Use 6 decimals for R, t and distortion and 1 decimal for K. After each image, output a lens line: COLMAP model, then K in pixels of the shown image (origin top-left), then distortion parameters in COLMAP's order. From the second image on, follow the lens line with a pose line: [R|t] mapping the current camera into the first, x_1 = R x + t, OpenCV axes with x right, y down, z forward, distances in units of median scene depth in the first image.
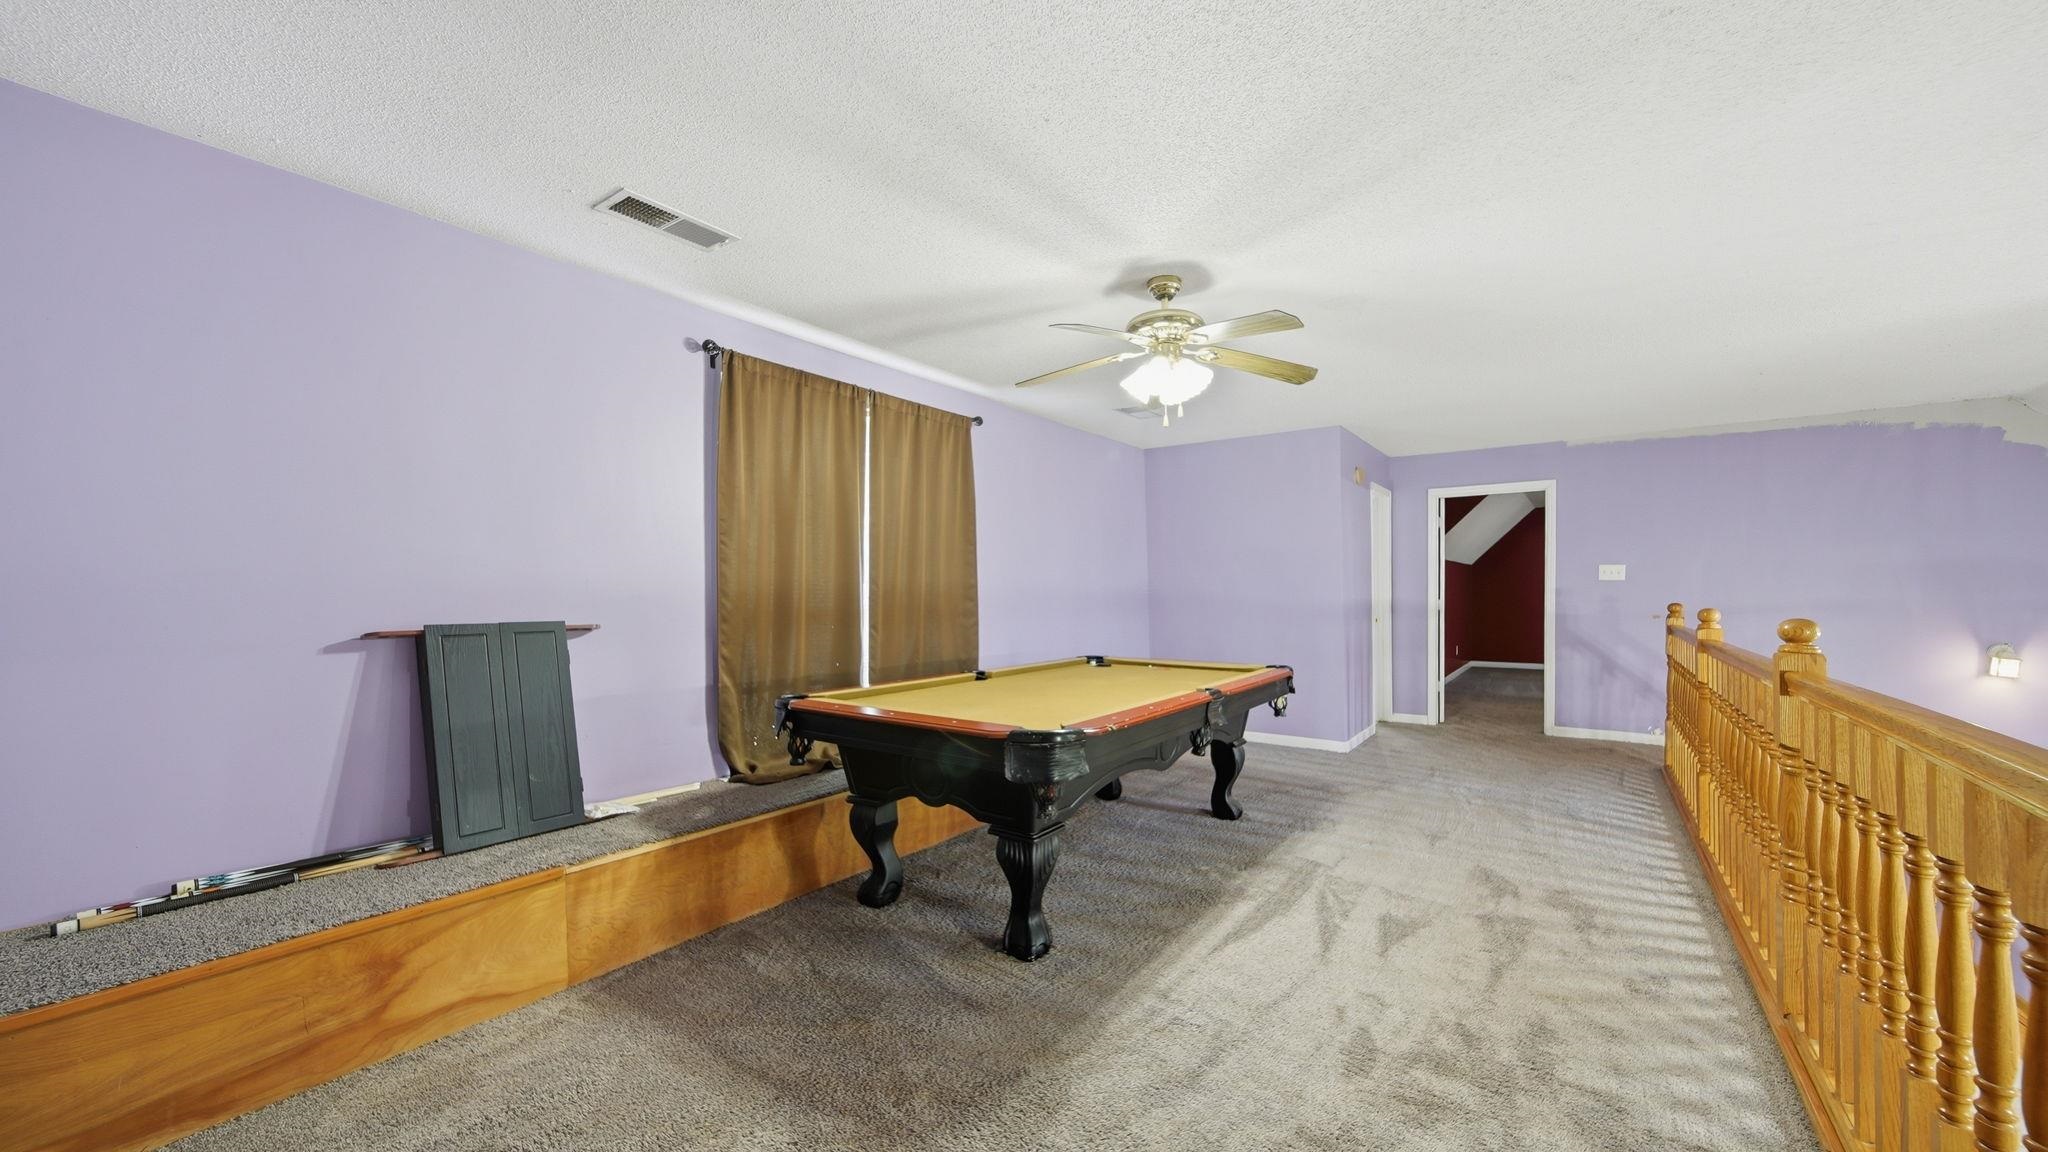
lens RADIAL K [[740.2, 0, 1034.7], [0, 740.2, 591.7], [0, 0, 1]] dist [-0.000889, -0.002048]
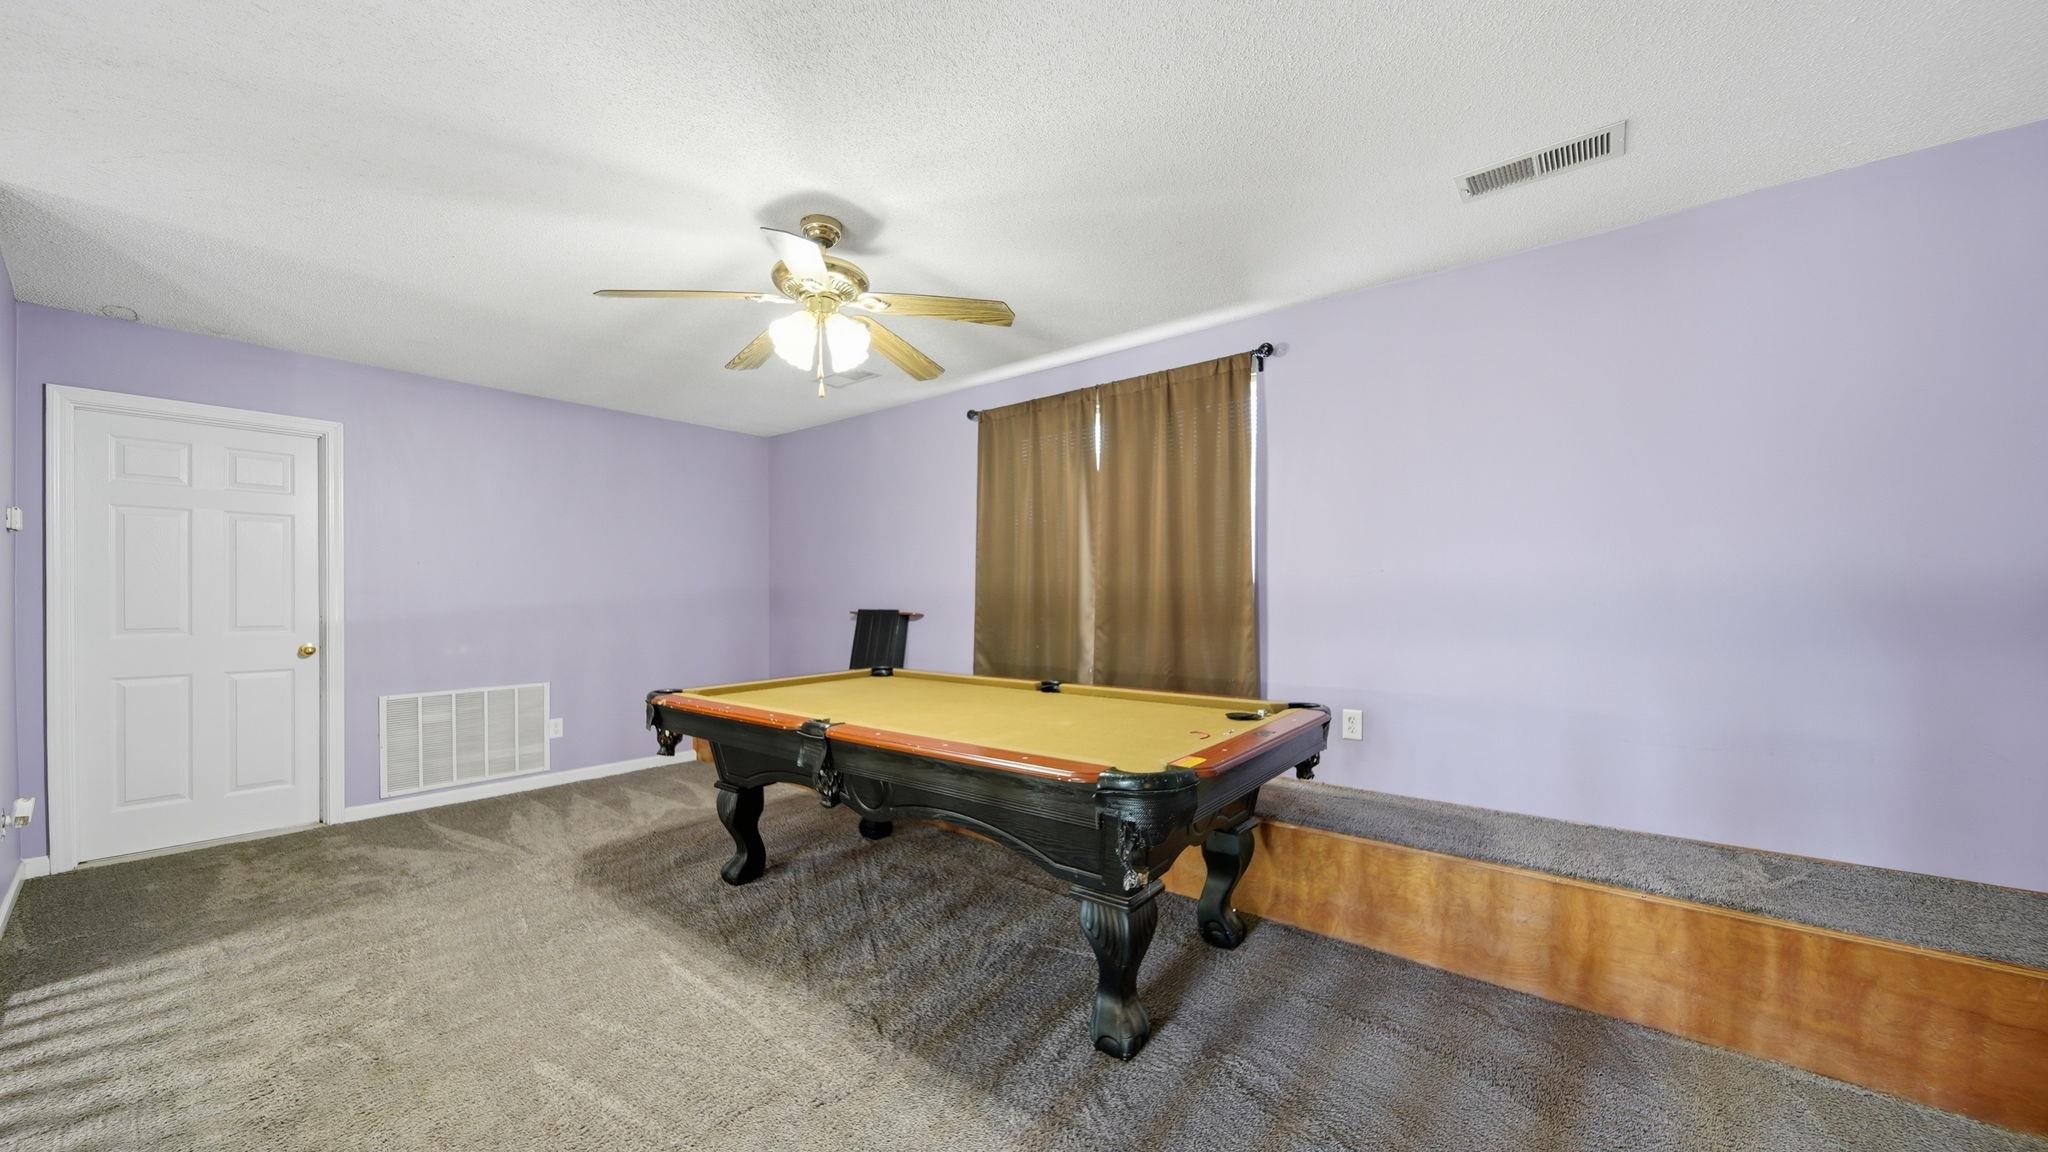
lens RADIAL K [[740.2, 0, 1034.7], [0, 740.2, 591.7], [0, 0, 1]] dist [-0.000889, -0.002048]
pose [[-0.043025, -0.007169, -0.999048, 0.850284], [0.002320, 0.999971, -0.007276, 0.006860], [0.999071, -0.002631, -0.043007, 1.077442]]
